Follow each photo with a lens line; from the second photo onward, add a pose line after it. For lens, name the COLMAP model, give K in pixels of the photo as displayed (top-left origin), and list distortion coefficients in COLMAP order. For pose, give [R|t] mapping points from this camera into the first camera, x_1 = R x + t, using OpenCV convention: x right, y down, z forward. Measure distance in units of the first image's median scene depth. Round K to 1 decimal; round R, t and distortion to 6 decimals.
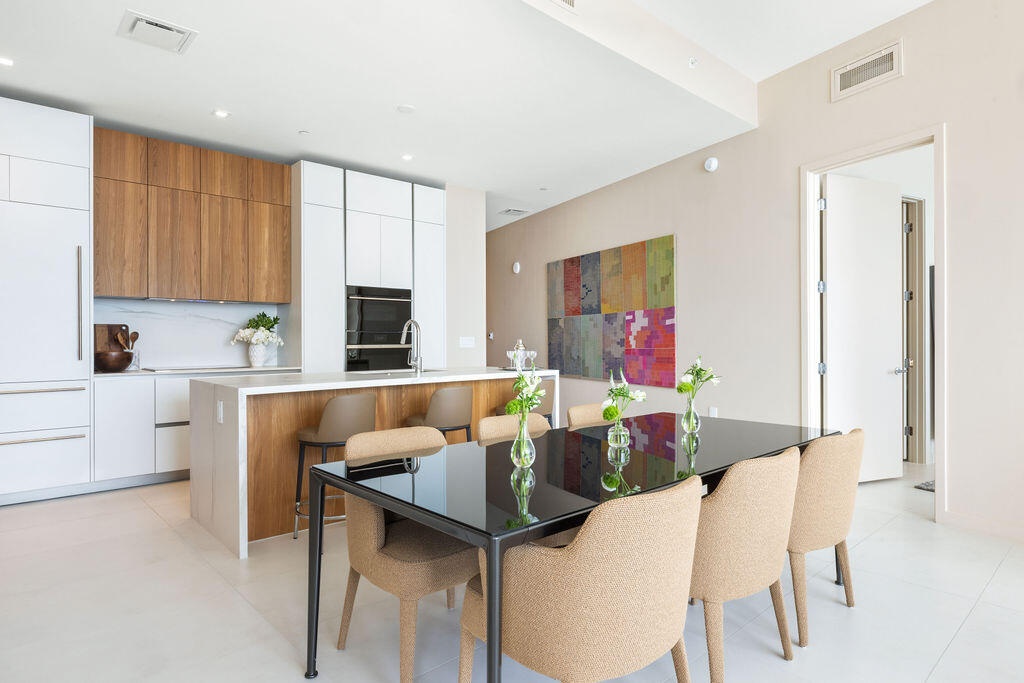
lens RADIAL K [[581.0, 0, 514.3], [0, 581.0, 339.4], [0, 0, 1]] dist [-0.000197, 0.000854]
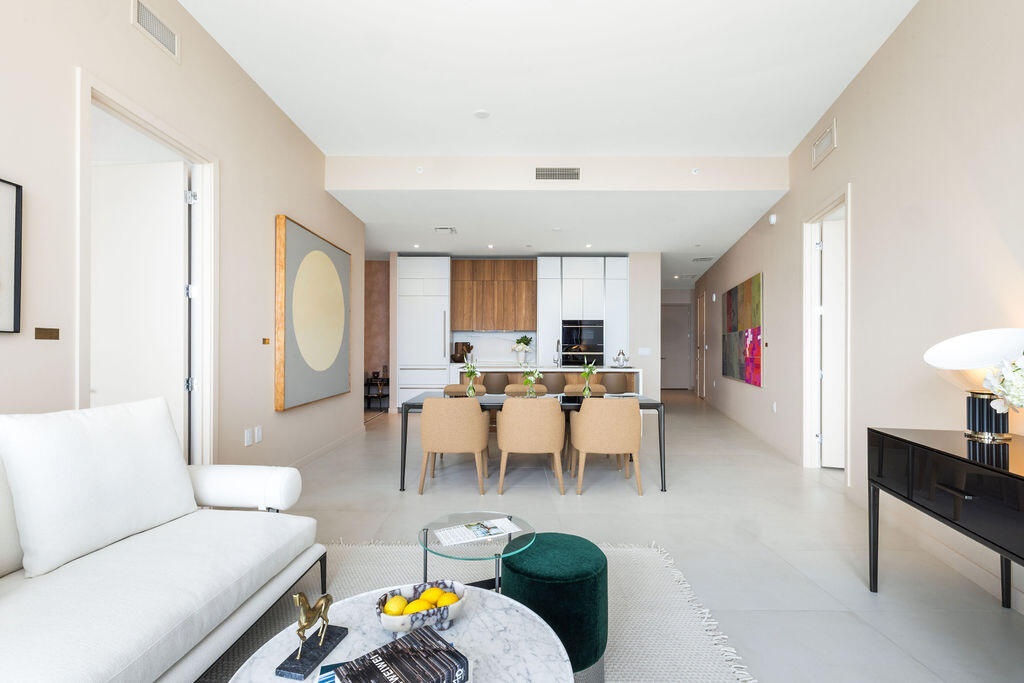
lens RADIAL K [[443.2, 0, 512.3], [0, 443.2, 348.2], [0, 0, 1]] dist [0.000795, 0.000278]
pose [[0.736950, 0.004140, -0.675935, 0.509123], [-0.004328, 0.999990, 0.001406, -0.004445], [0.675933, 0.001889, 0.736960, -0.132596]]
